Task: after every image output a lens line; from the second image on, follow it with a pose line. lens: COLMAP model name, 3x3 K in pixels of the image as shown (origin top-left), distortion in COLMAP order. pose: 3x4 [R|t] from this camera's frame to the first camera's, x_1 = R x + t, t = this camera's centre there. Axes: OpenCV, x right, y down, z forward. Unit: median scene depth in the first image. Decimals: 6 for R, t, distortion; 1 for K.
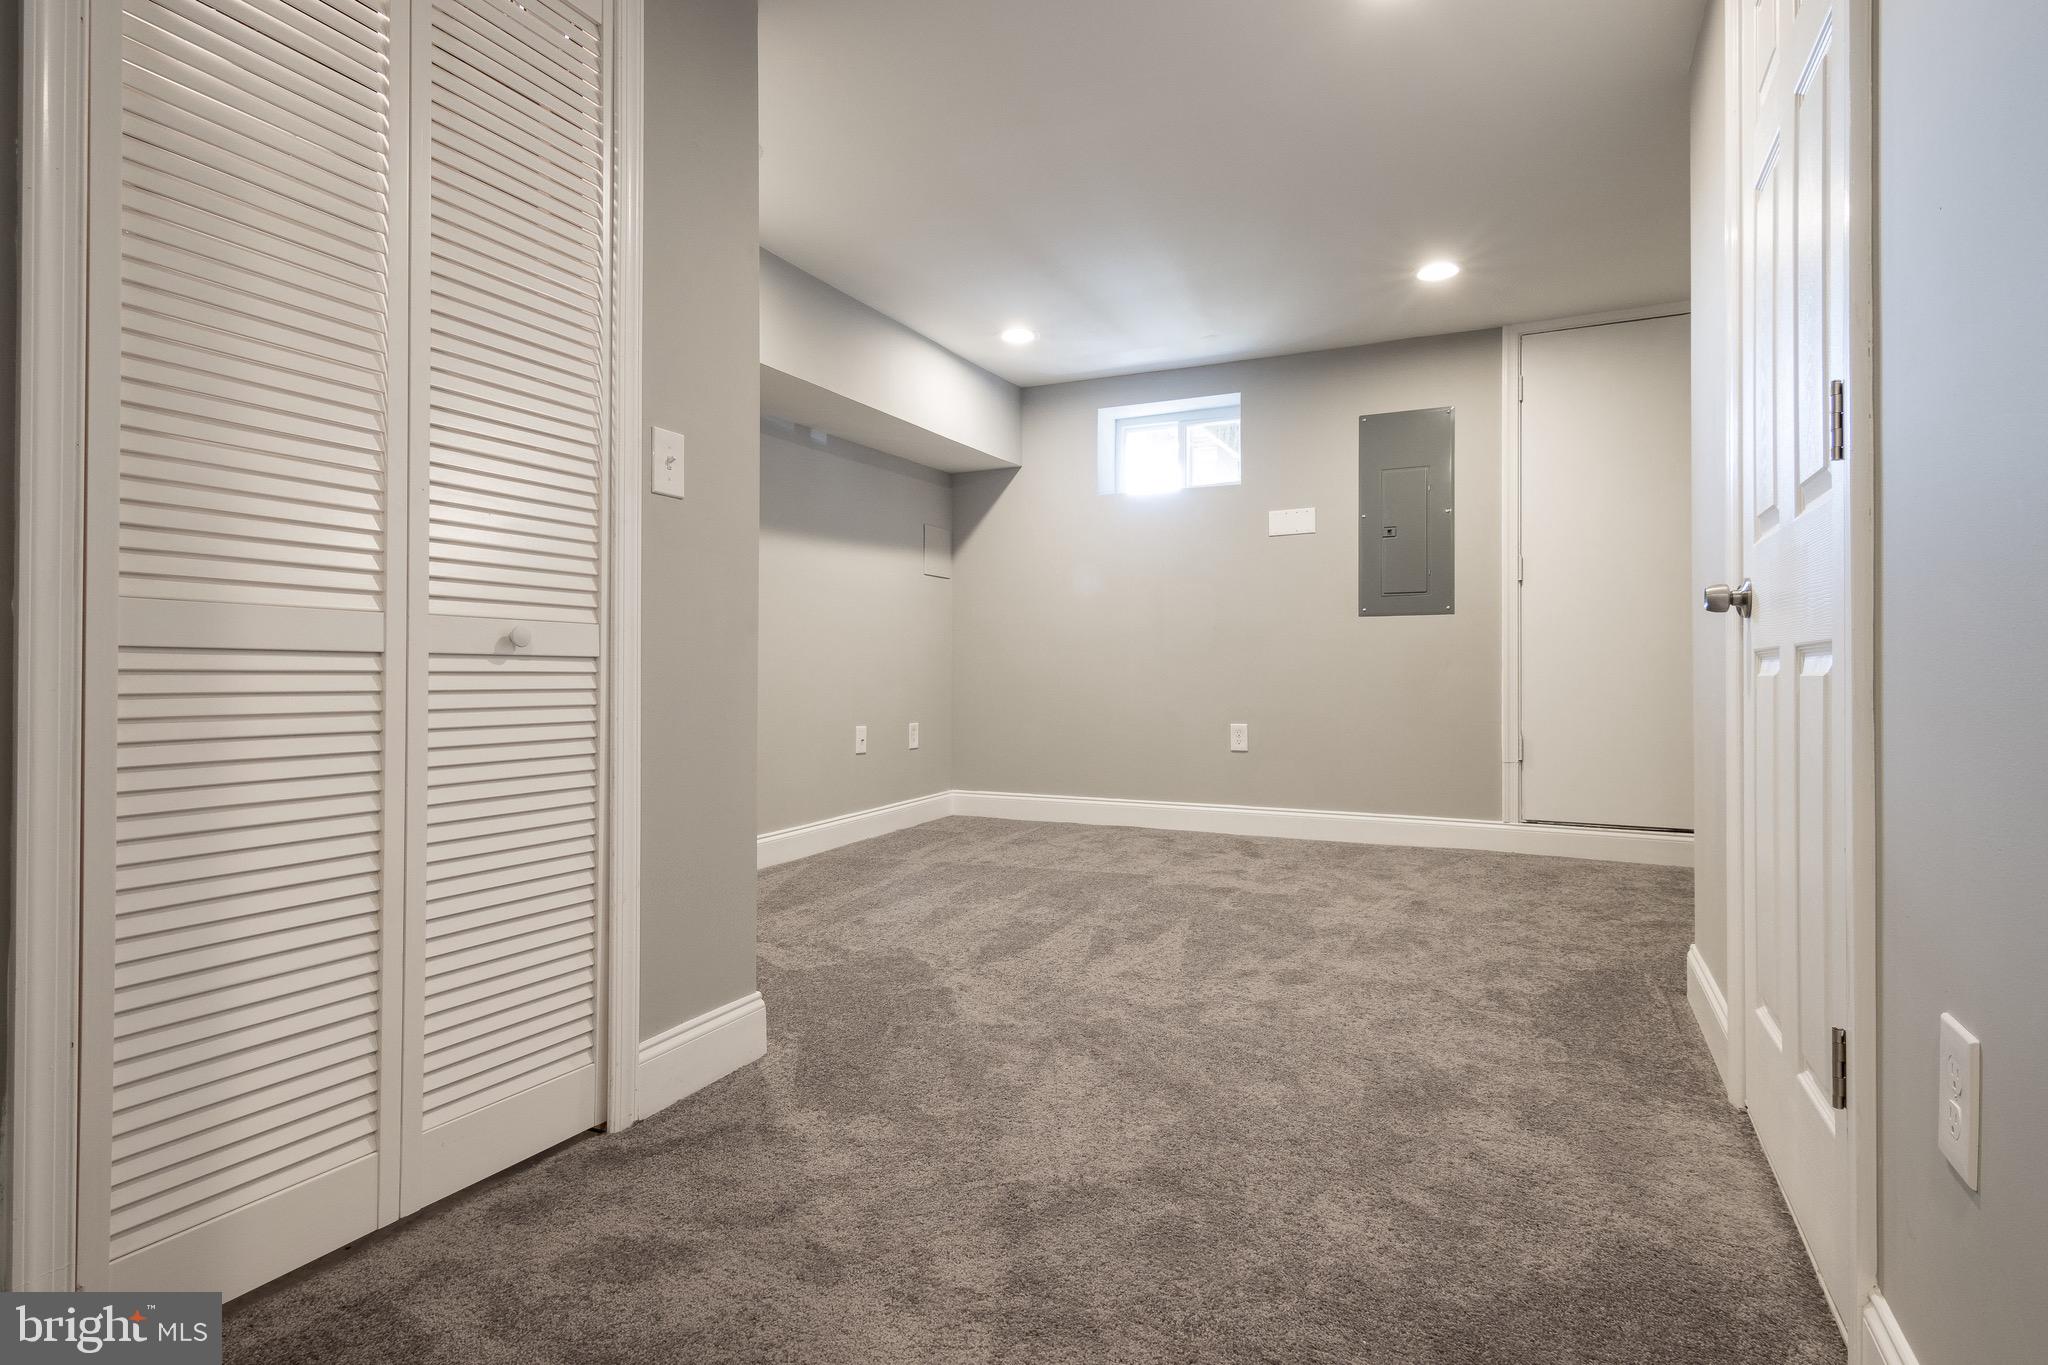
lens RADIAL K [[1030.0, 0, 1024.9], [0, 1030.0, 674.9], [0, 0, 1]] dist [0.024954, -0.012376]
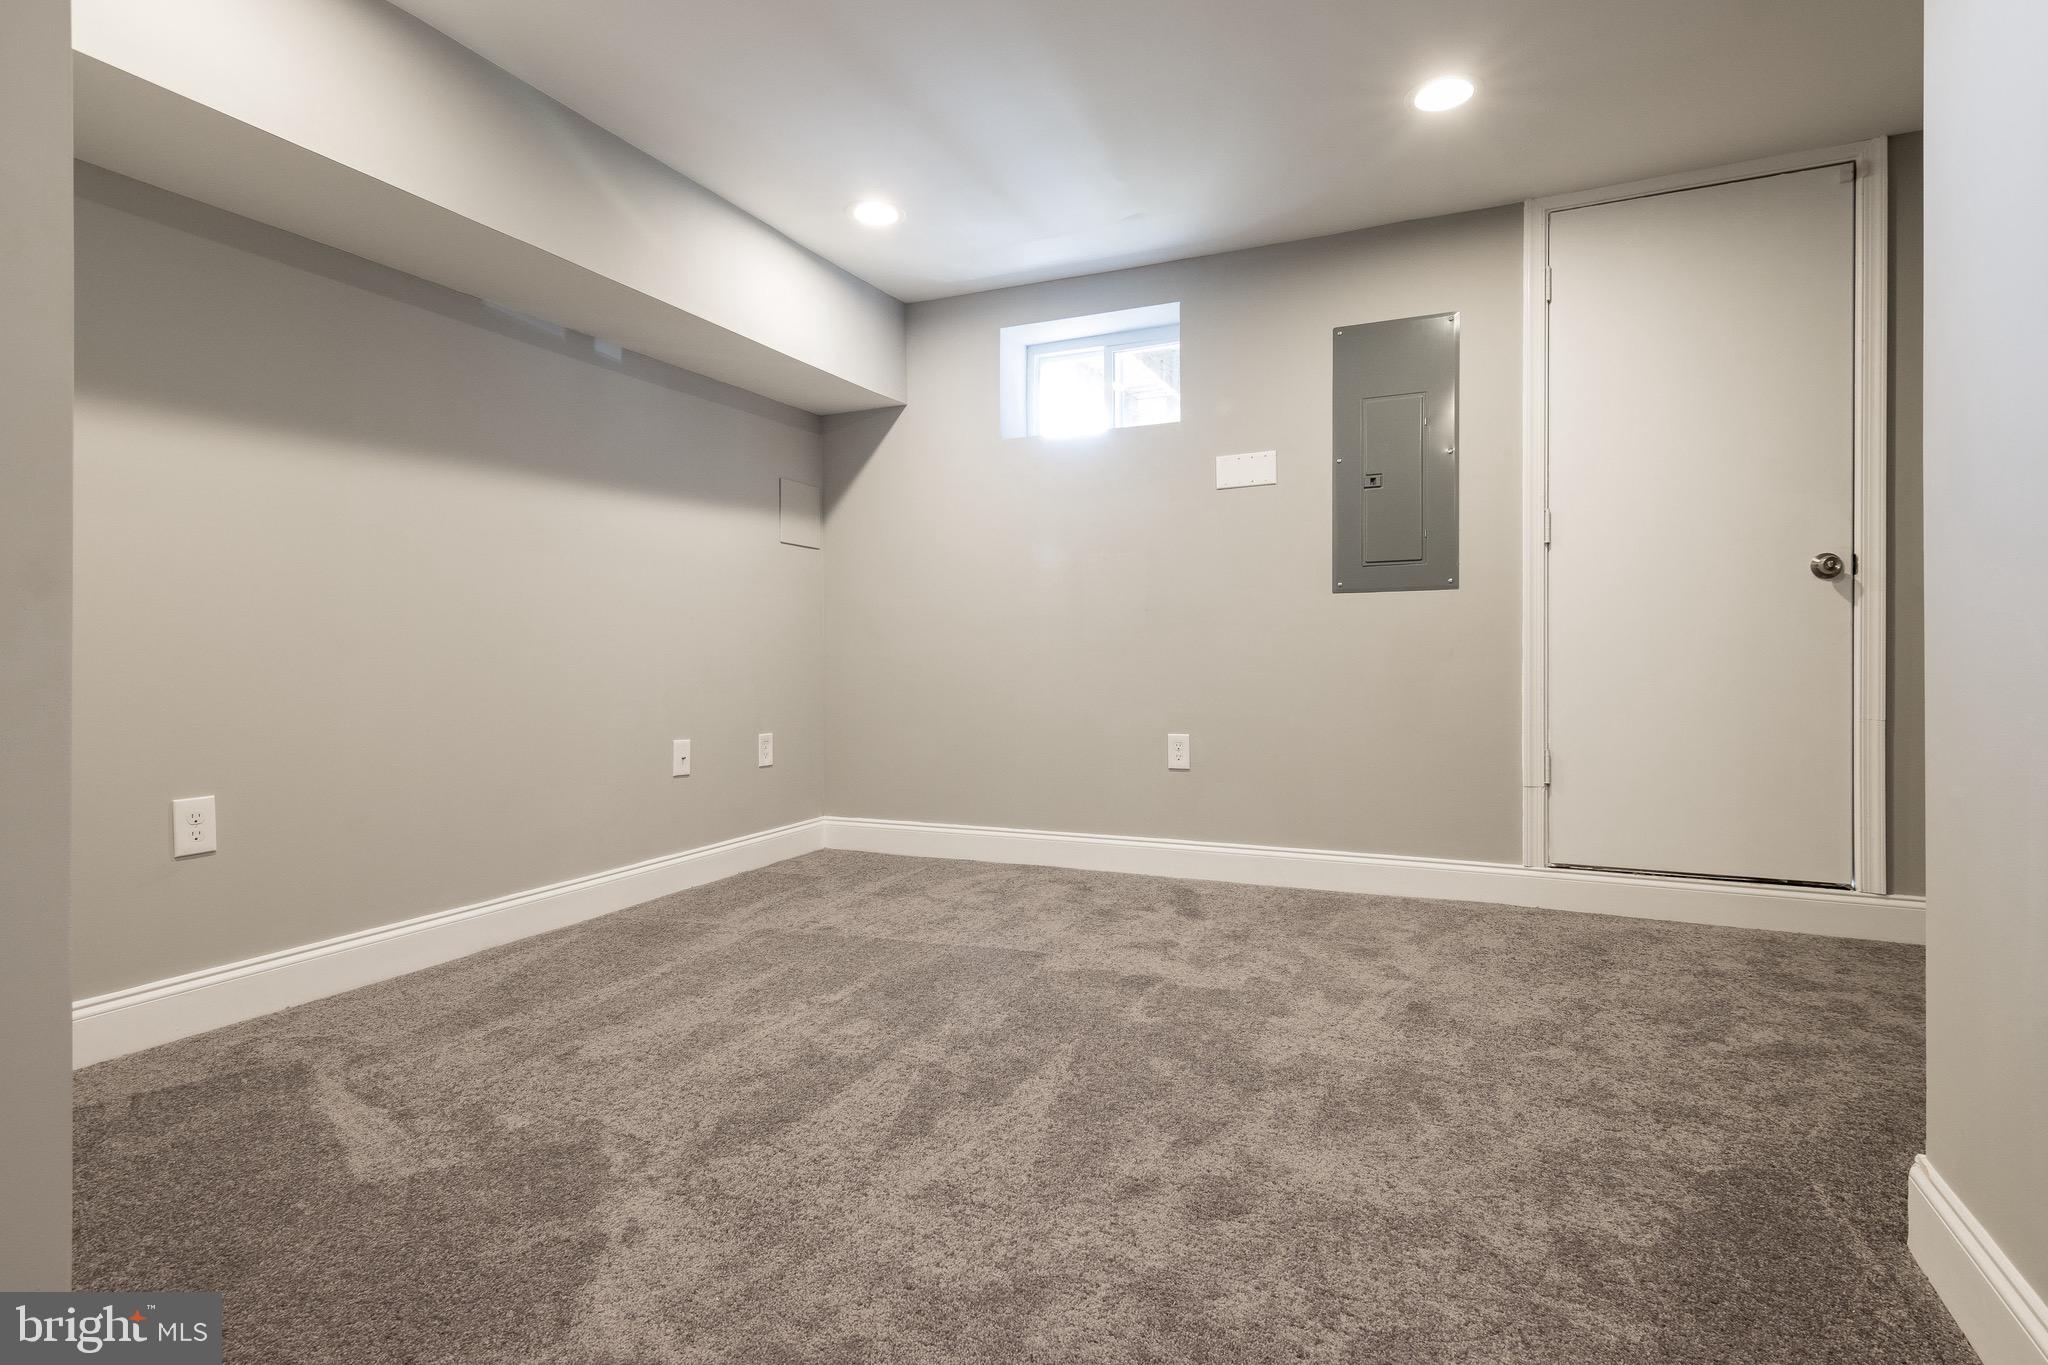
lens RADIAL K [[1030.0, 0, 1028.7], [0, 1030.0, 675.4], [0, 0, 1]] dist [0.024954, -0.012376]
pose [[0.999719, -0.003436, 0.023462, 0.086998], [0.003263, 0.999967, 0.007398, -0.002550], [-0.023487, -0.007319, 0.999697, 0.260847]]
